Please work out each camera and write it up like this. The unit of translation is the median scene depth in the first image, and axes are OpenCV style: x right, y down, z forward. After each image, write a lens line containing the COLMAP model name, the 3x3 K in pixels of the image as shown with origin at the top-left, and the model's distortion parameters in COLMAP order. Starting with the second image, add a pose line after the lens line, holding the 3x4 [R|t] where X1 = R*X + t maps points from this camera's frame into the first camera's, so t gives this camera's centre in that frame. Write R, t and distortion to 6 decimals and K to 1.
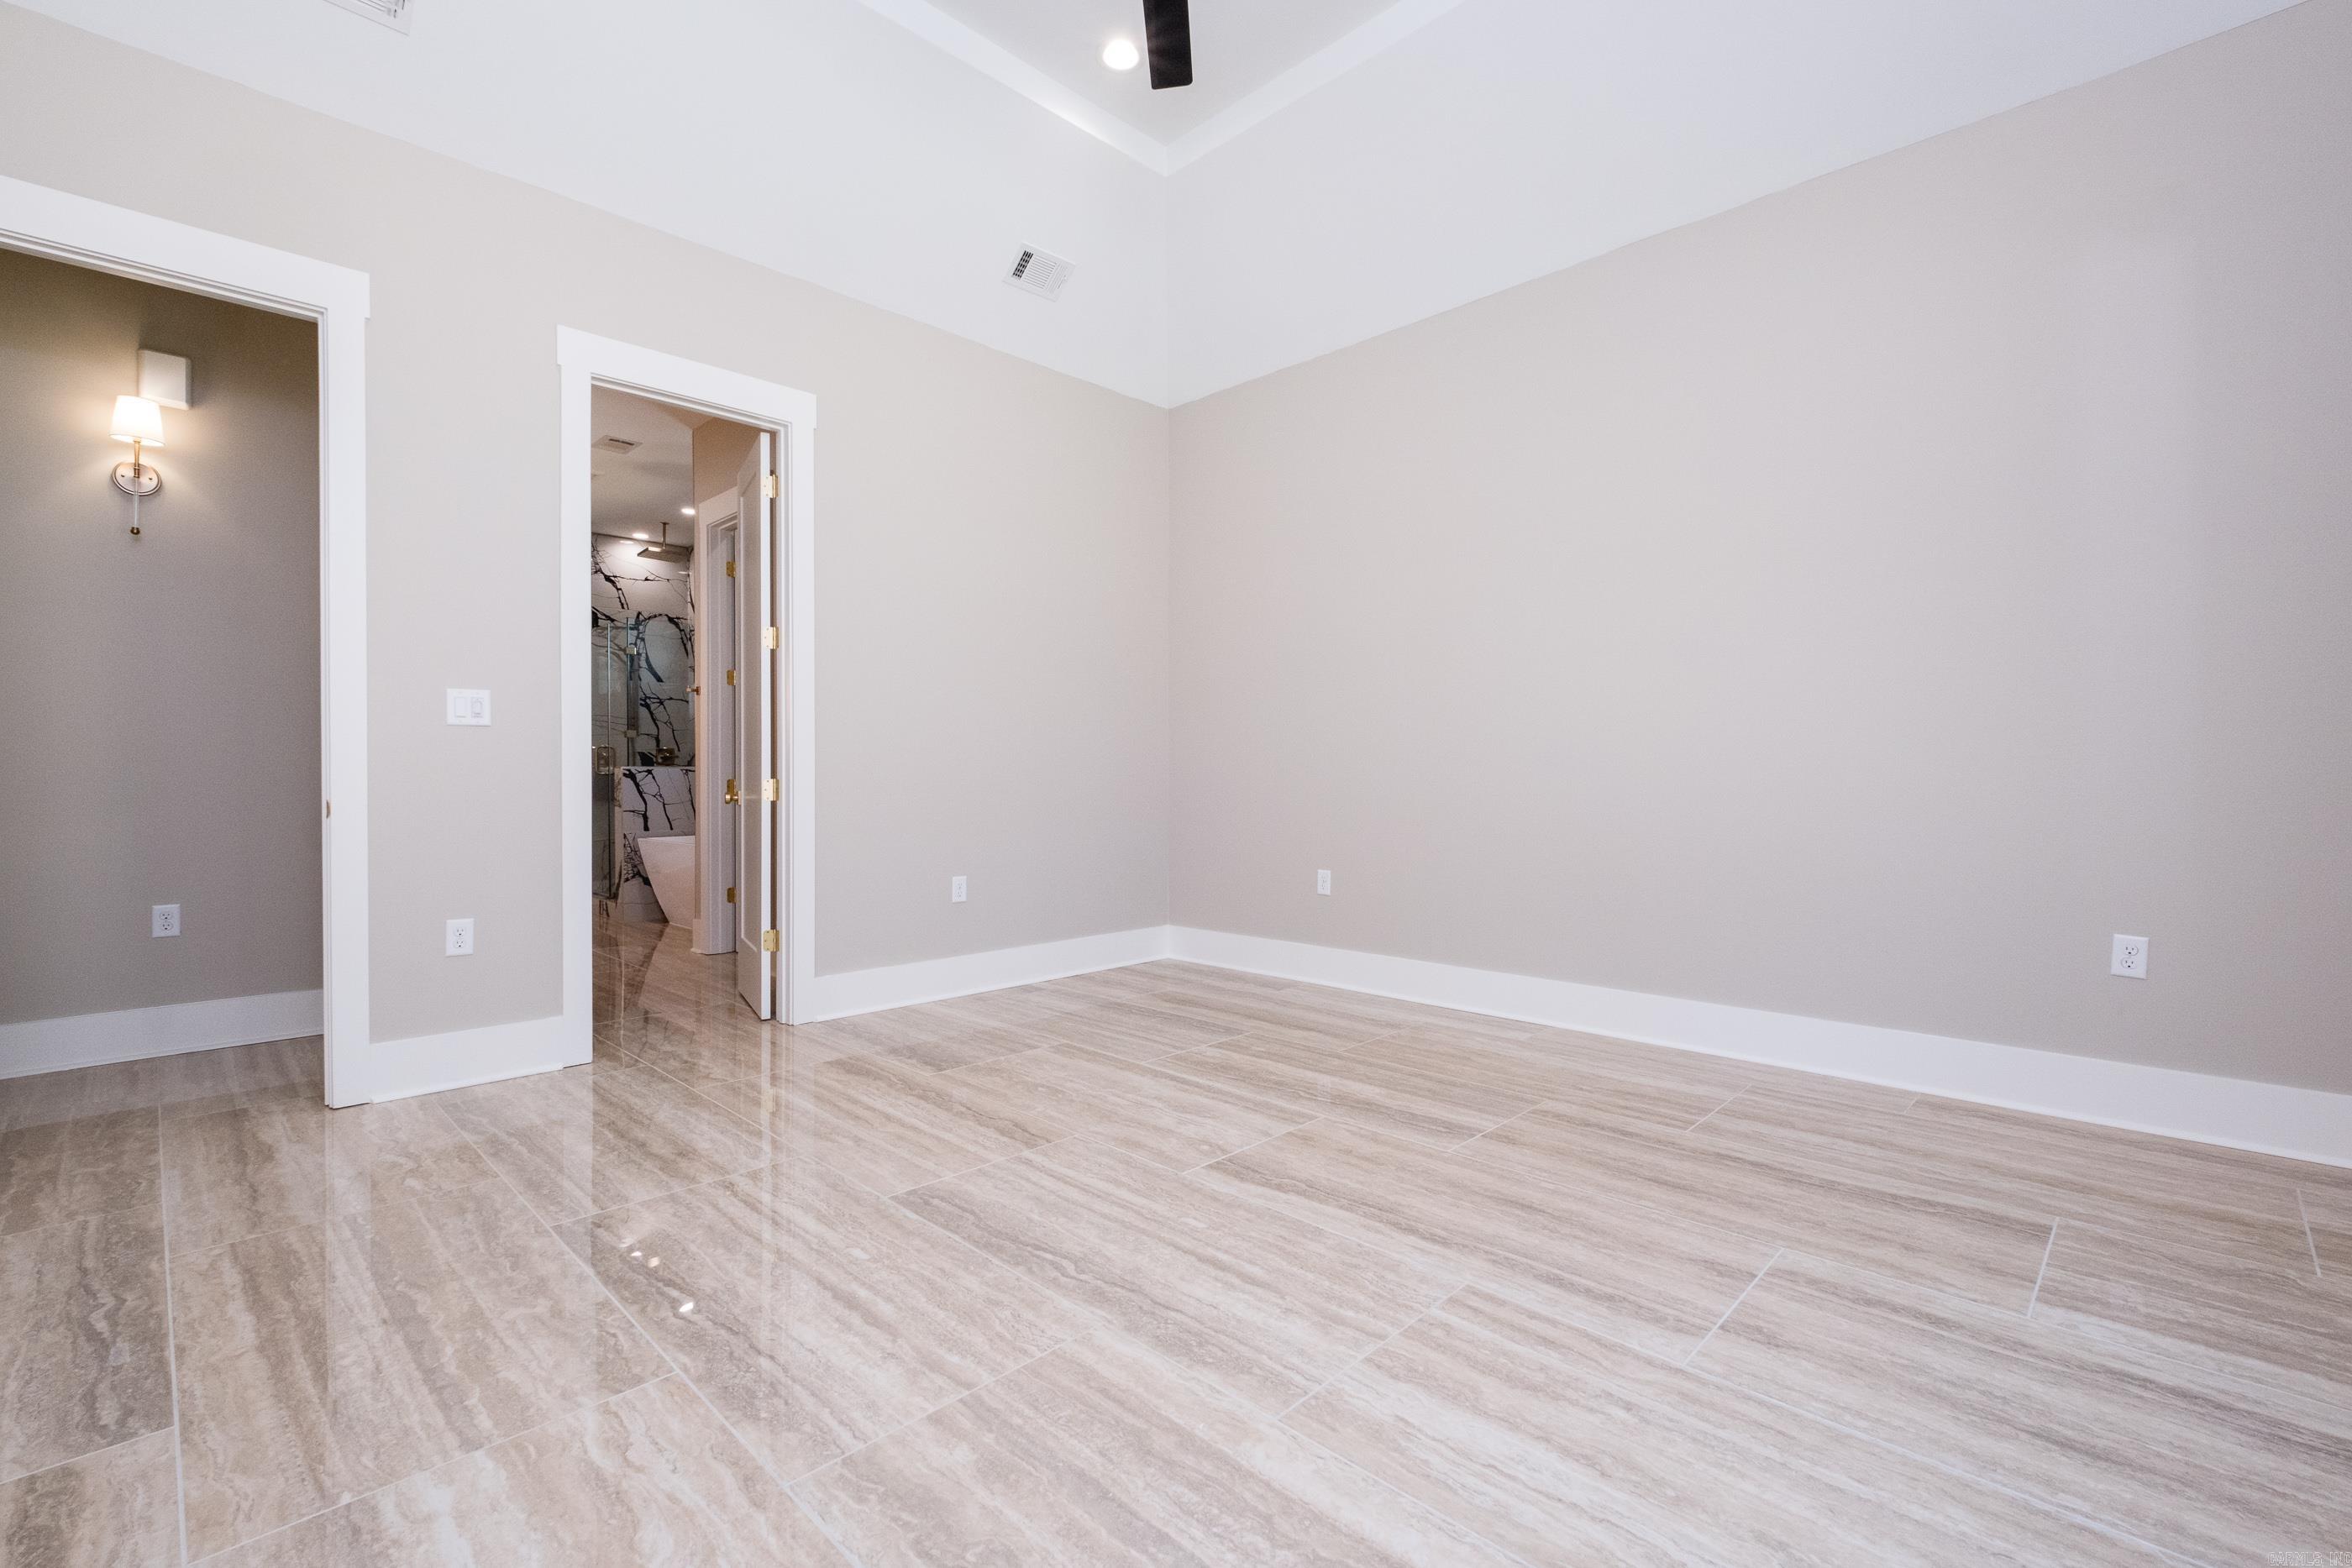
lens RADIAL K [[1010.8, 0, 1184.2], [0, 1010.8, 783.1], [0, 0, 1]] dist [0.008014, -0.006125]
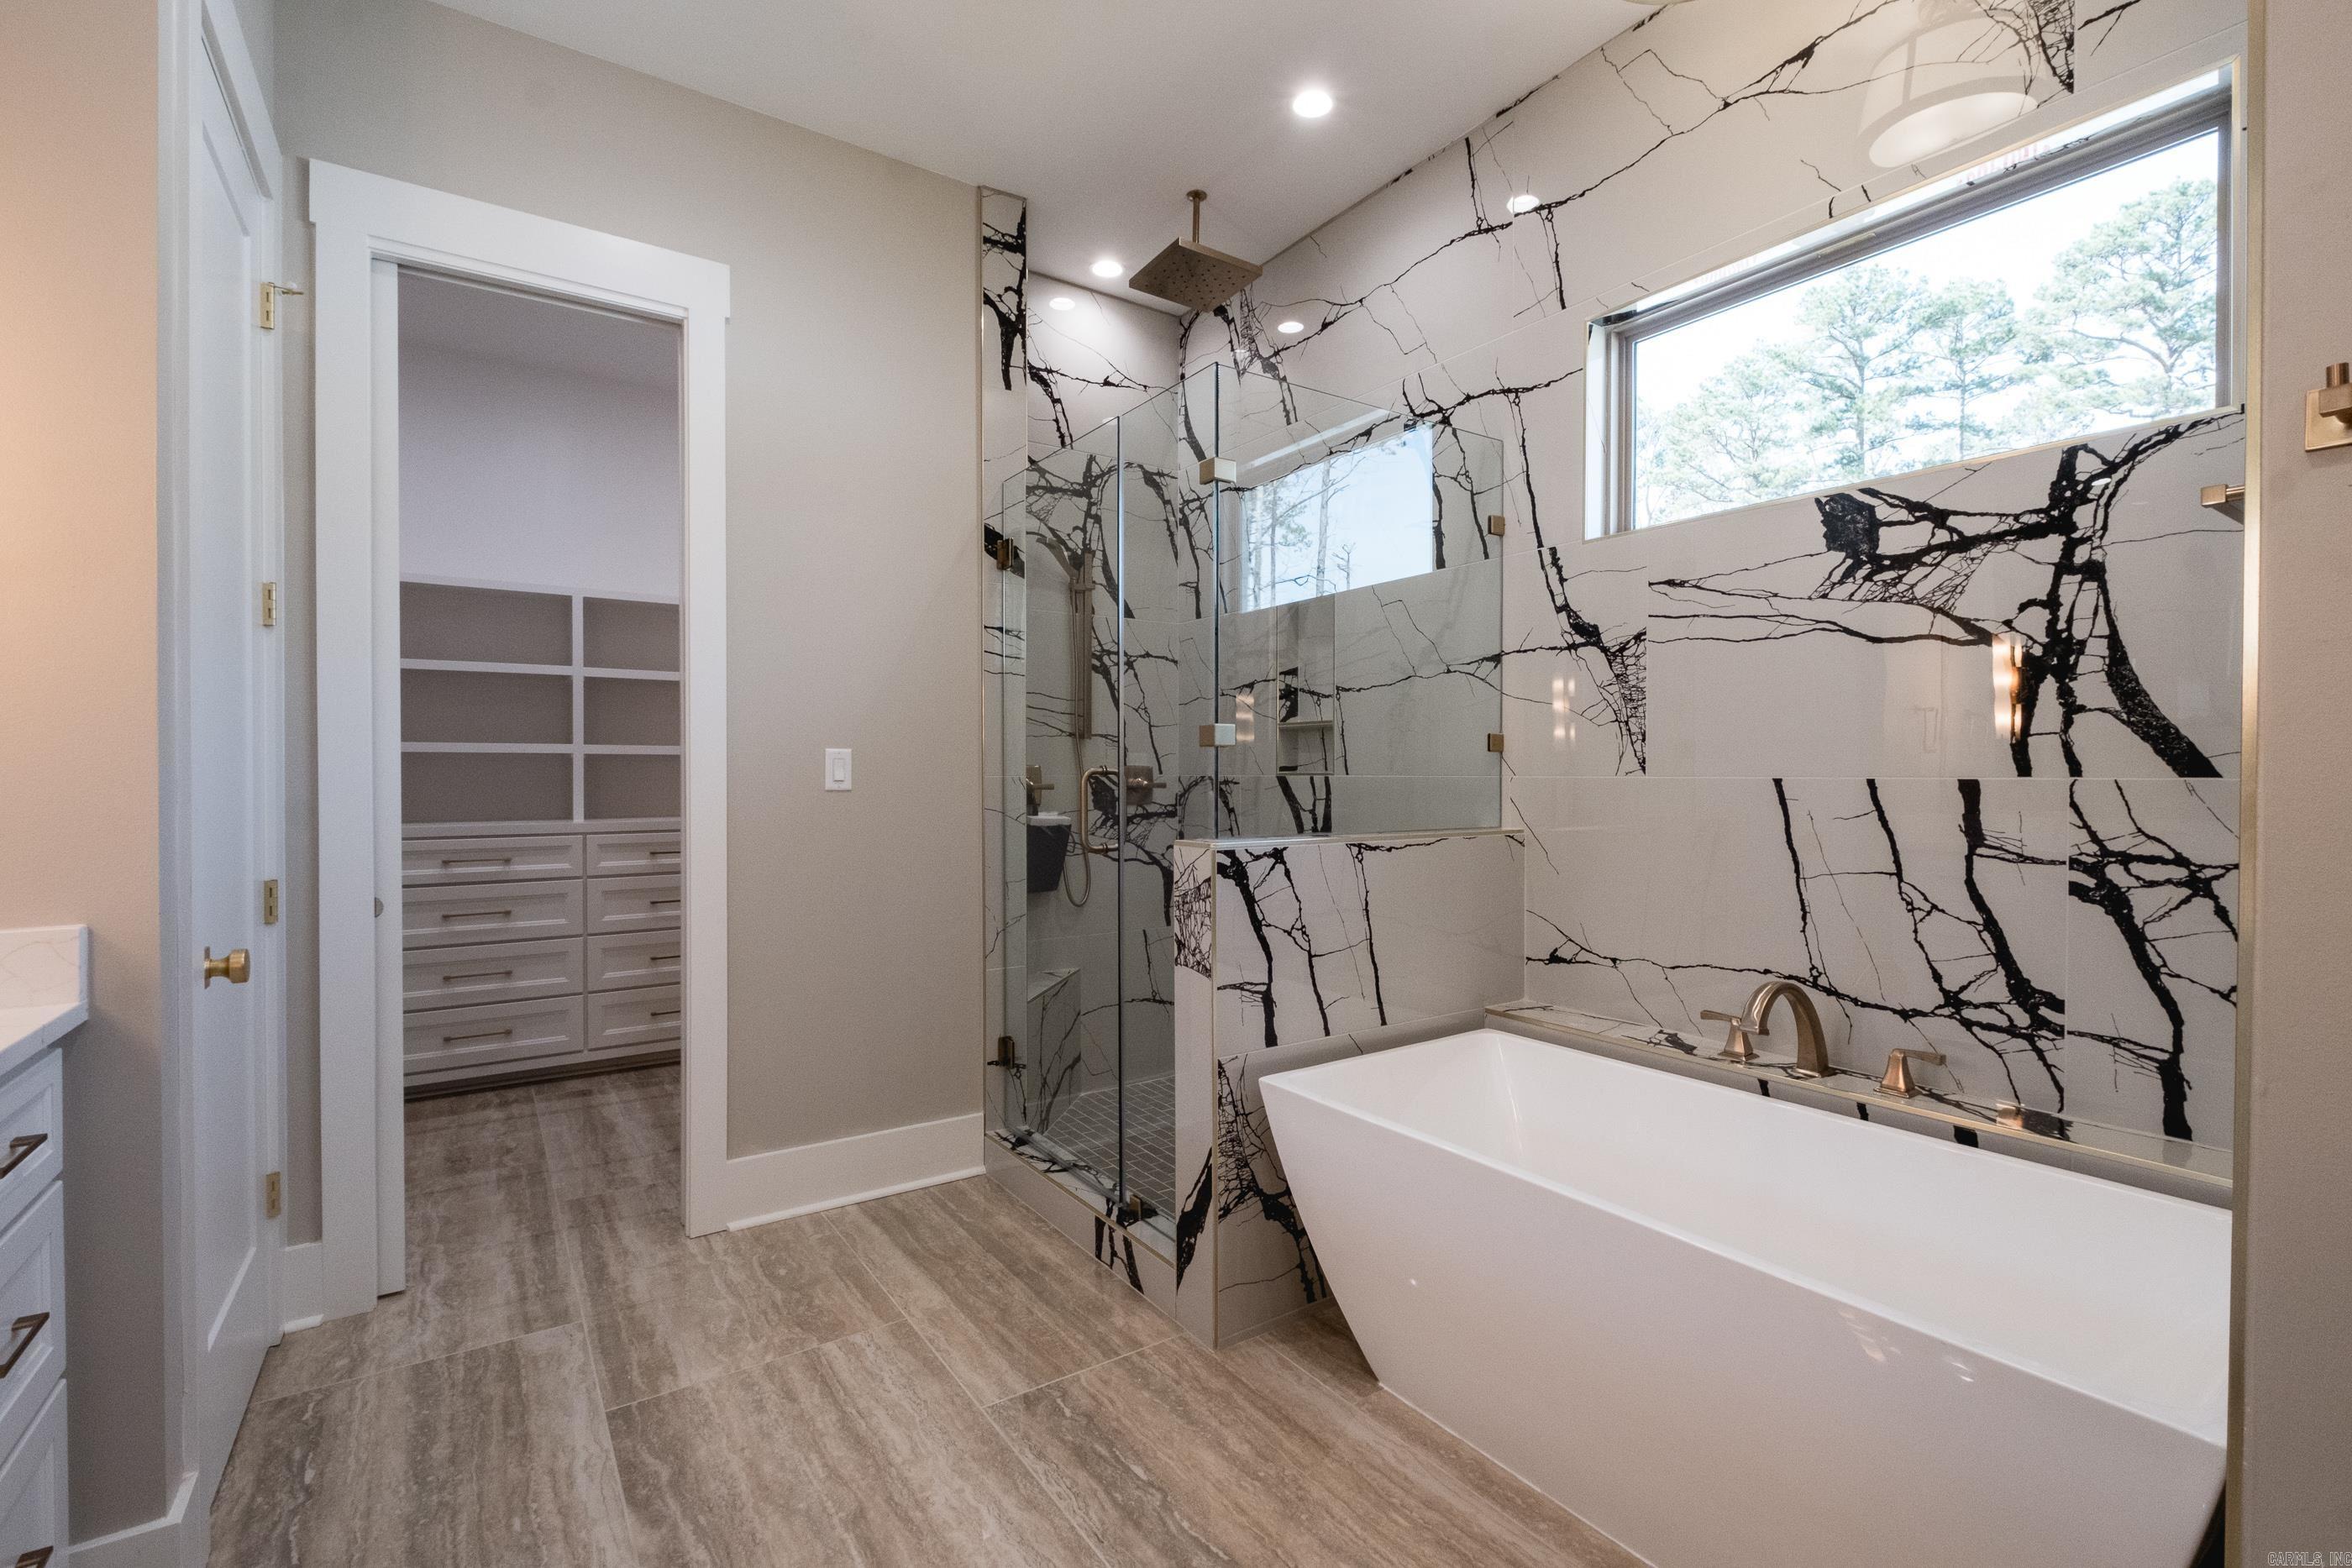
lens RADIAL K [[1048.1, 0, 1183.5], [0, 1048.1, 780.8], [0, 0, 1]] dist [0.012574, -0.008721]
pose [[0.980534, 0.002763, -0.196331, -1.046561], [-0.002835, 0.999996, -0.000088, -0.072633], [0.196330, 0.000643, 0.980538, 1.434759]]
